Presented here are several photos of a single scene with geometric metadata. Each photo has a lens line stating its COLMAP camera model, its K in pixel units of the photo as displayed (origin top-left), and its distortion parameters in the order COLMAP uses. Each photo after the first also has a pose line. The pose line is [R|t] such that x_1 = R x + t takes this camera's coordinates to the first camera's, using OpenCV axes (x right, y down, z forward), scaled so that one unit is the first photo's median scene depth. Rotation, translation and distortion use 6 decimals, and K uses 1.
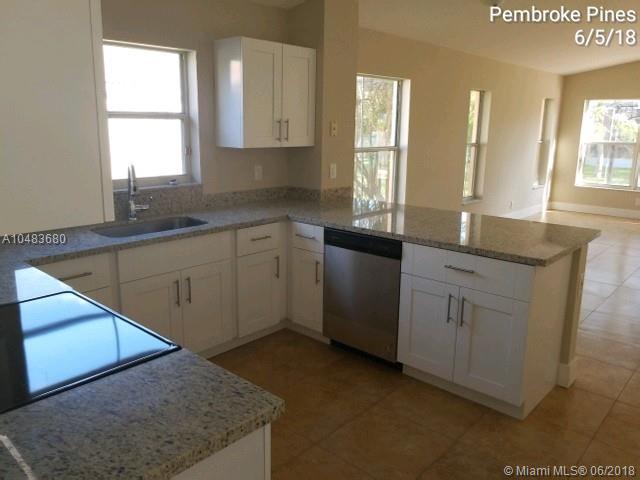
lens RADIAL K [[514.3, 0, 320.0], [0, 514.3, 240.0], [0, 0, 1]] dist [-0.002421, -0.005528]
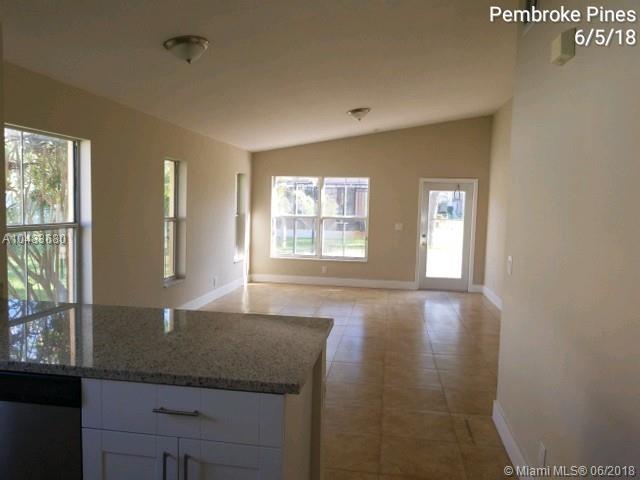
lens RADIAL K [[505.8, 0, 303.8], [0, 505.8, 246.5], [0, 0, 1]] dist [-0.006684, -0.001365]
pose [[0.852421, -0.034189, 0.521737, 0.032205], [0.099467, 0.990241, -0.097621, -0.028307], [-0.513308, 0.135110, 0.847502, 0.136211]]
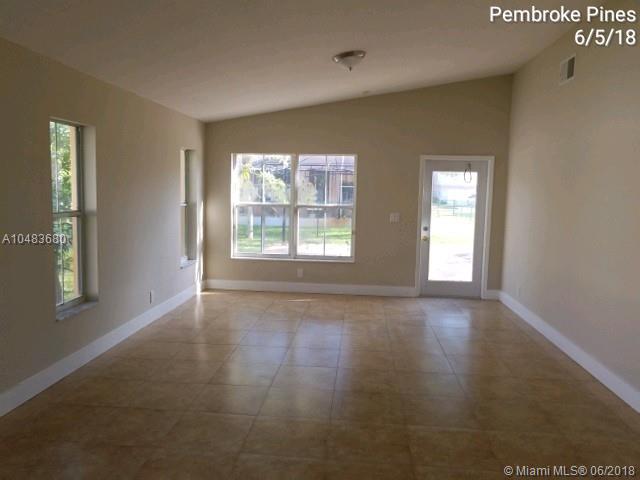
lens RADIAL K [[516.4, 0, 314.6], [0, 516.4, 246.7], [0, 0, 1]] dist [0.011002, -0.003764]
pose [[0.808343, -0.060956, 0.585548, 0.167823], [0.118056, 0.991205, -0.059790, -0.076815], [-0.576753, 0.117458, 0.808430, 0.350665]]
